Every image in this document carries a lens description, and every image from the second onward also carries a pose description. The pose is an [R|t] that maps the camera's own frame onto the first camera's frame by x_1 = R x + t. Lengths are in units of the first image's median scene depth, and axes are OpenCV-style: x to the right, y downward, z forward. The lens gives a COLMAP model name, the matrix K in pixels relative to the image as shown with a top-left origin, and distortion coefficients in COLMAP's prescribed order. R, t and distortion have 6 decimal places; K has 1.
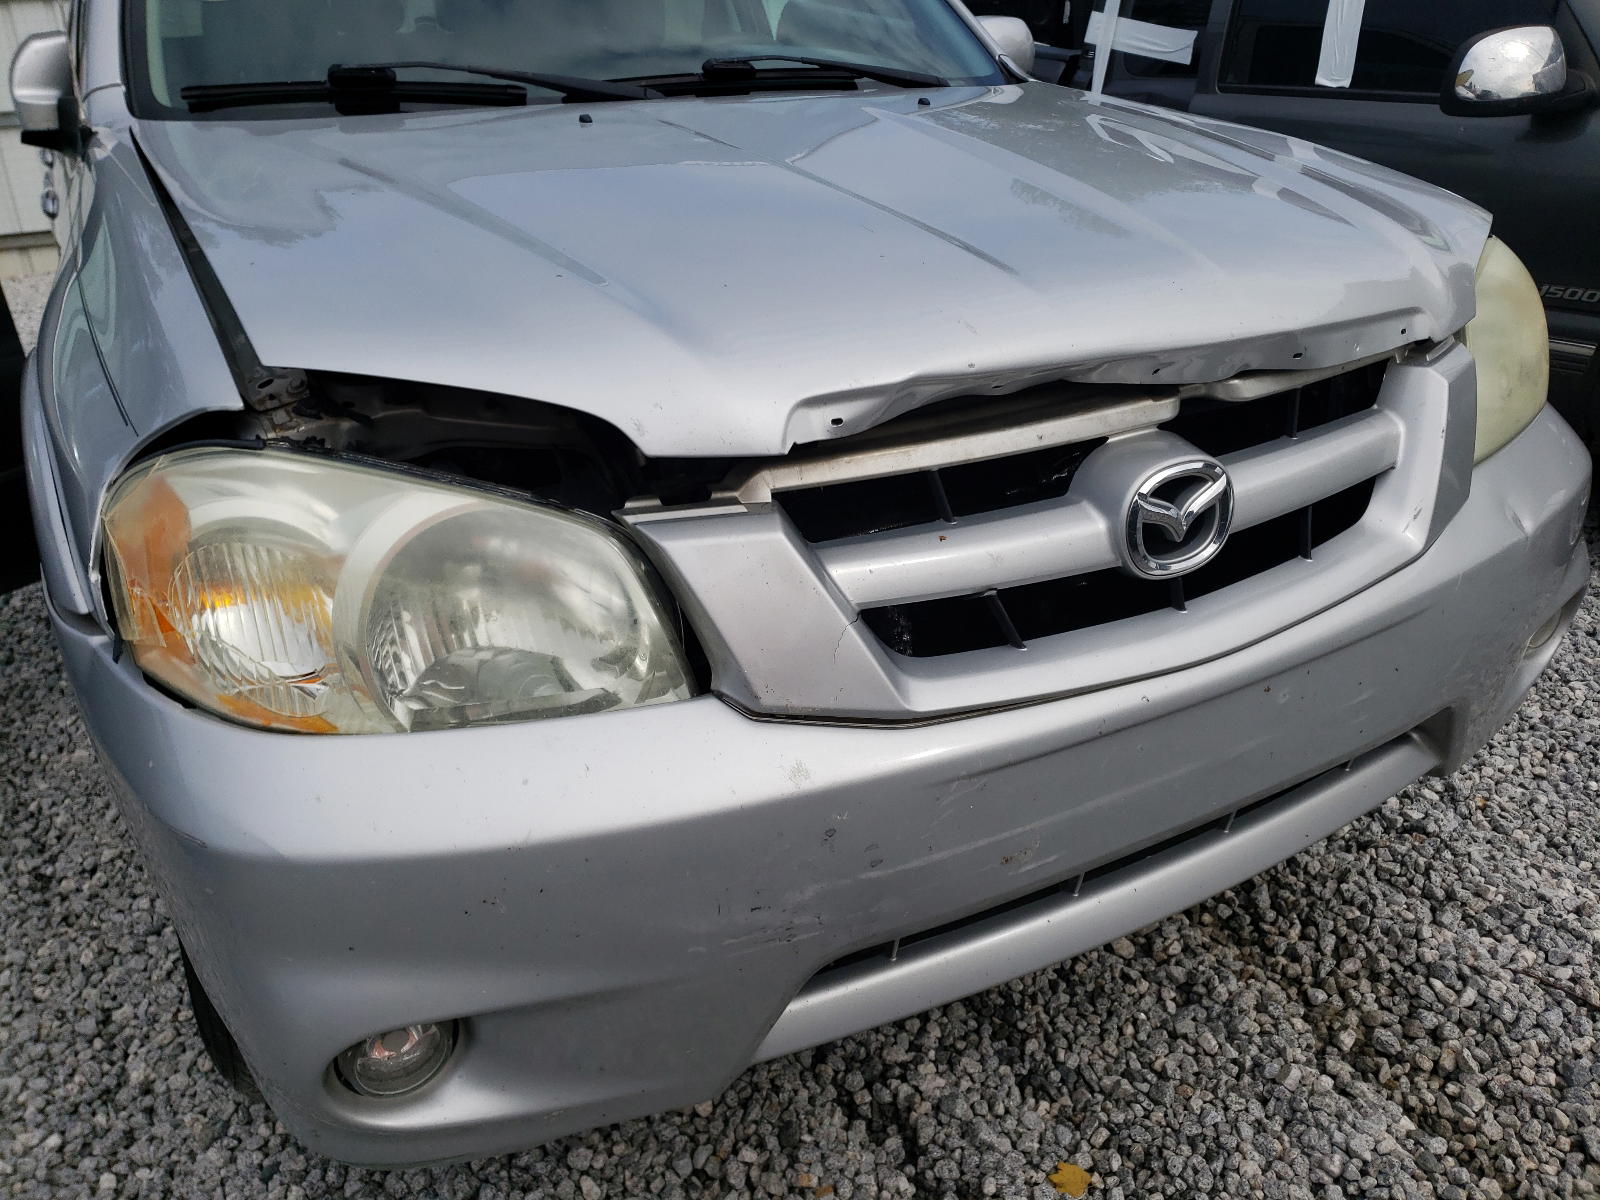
lens RADIAL K [[1304.8, 0, 800.3], [0, 1304.8, 596.9], [0, 0, 1]] dist [0.007133, 0.005050]
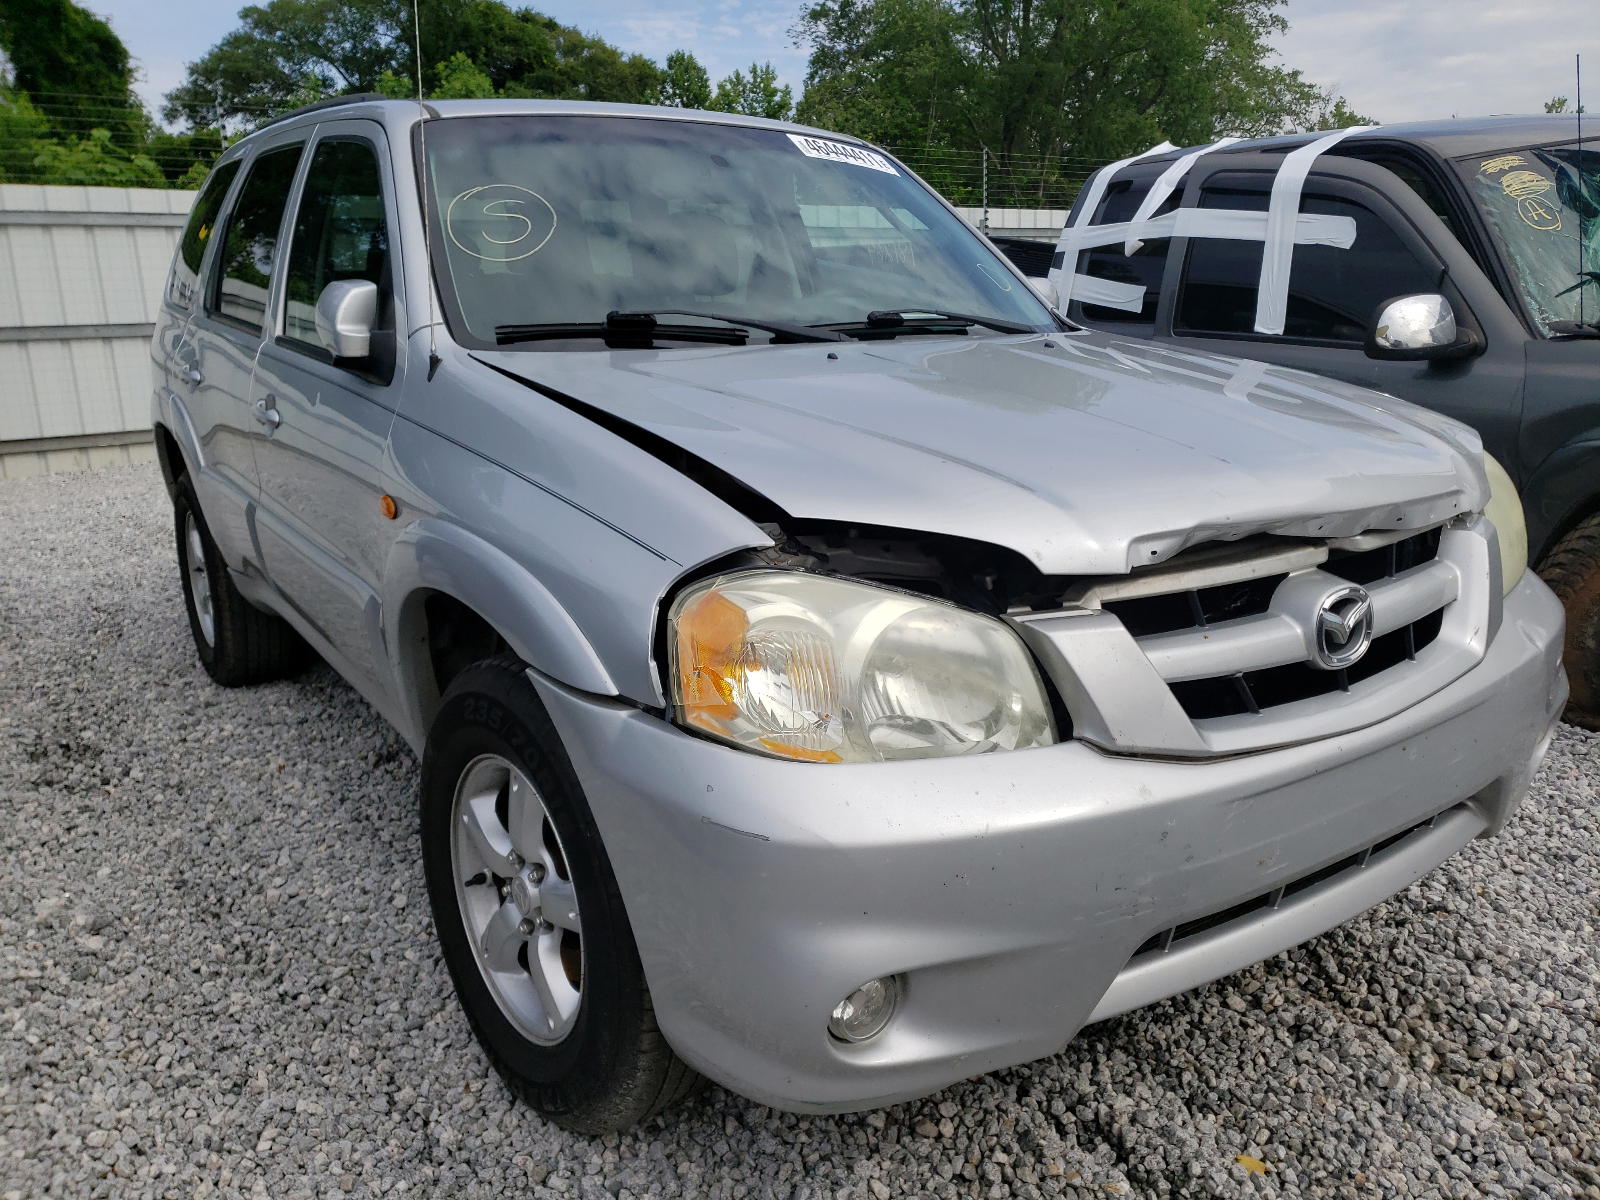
lens RADIAL K [[1304.8, 0, 801.2], [0, 1304.8, 604.5], [0, 0, 1]] dist [0.007133, 0.005050]
pose [[0.994560, -0.005680, 0.104006, -0.334339], [0.021986, 0.987463, -0.156312, 0.093731], [-0.101815, 0.157748, 0.982217, -0.265765]]
